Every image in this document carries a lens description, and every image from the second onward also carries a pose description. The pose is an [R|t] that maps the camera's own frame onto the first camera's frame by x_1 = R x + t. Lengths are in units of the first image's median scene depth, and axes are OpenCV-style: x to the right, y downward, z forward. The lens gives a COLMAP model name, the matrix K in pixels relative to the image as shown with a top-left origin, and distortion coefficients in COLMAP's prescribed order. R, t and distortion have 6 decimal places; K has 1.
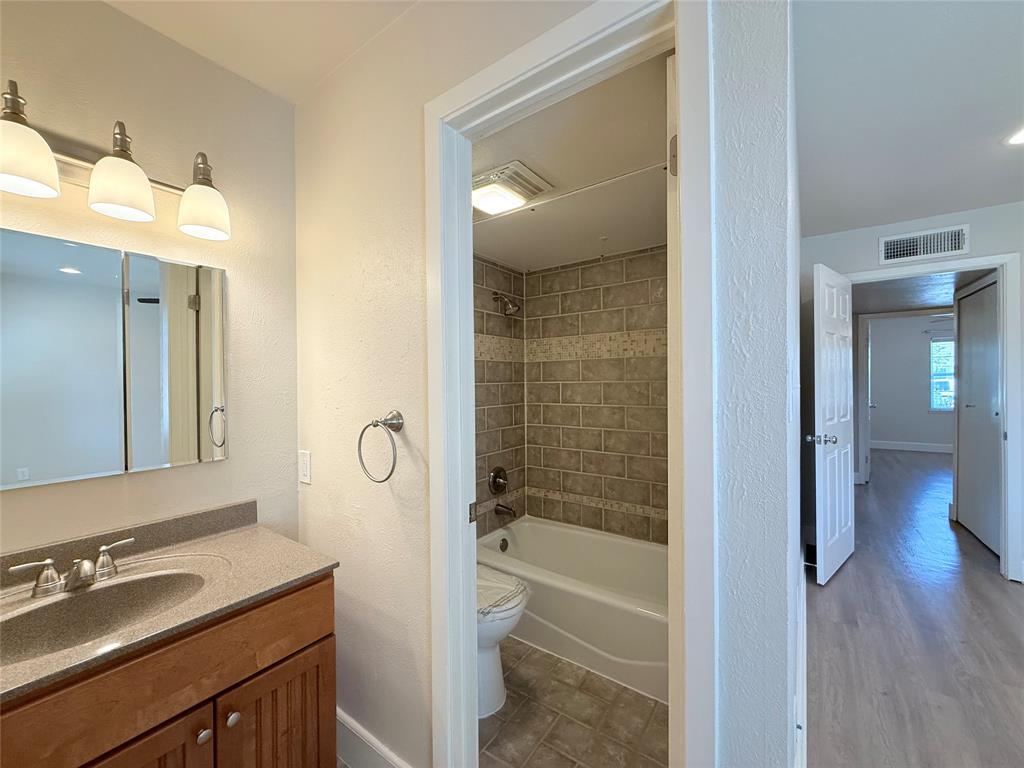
lens RADIAL K [[409.7, 0, 510.0], [0, 409.7, 382.8], [0, 0, 1]] dist [-0.001809, 0.000080]
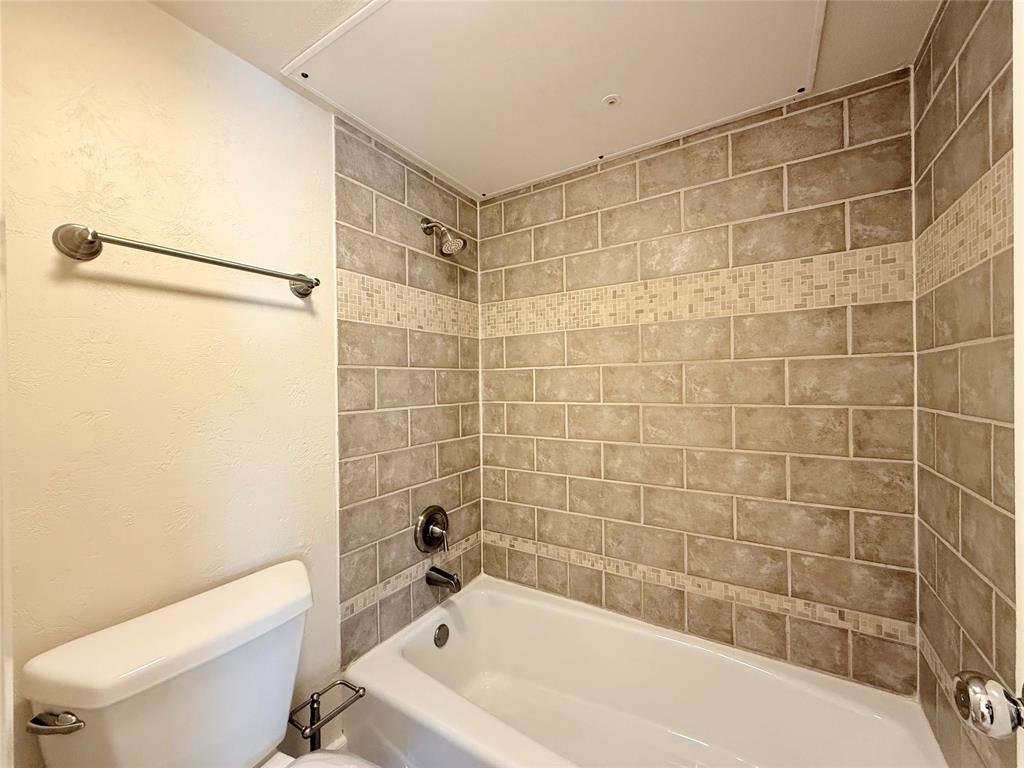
lens RADIAL K [[409.7, 0, 508.4], [0, 409.7, 382.4], [0, 0, 1]] dist [-0.001809, 0.000080]
pose [[0.998436, -0.002500, 0.055847, 0.050774], [0.002987, 0.999958, -0.008642, 0.027504], [-0.055823, 0.008796, 0.998402, 0.388020]]
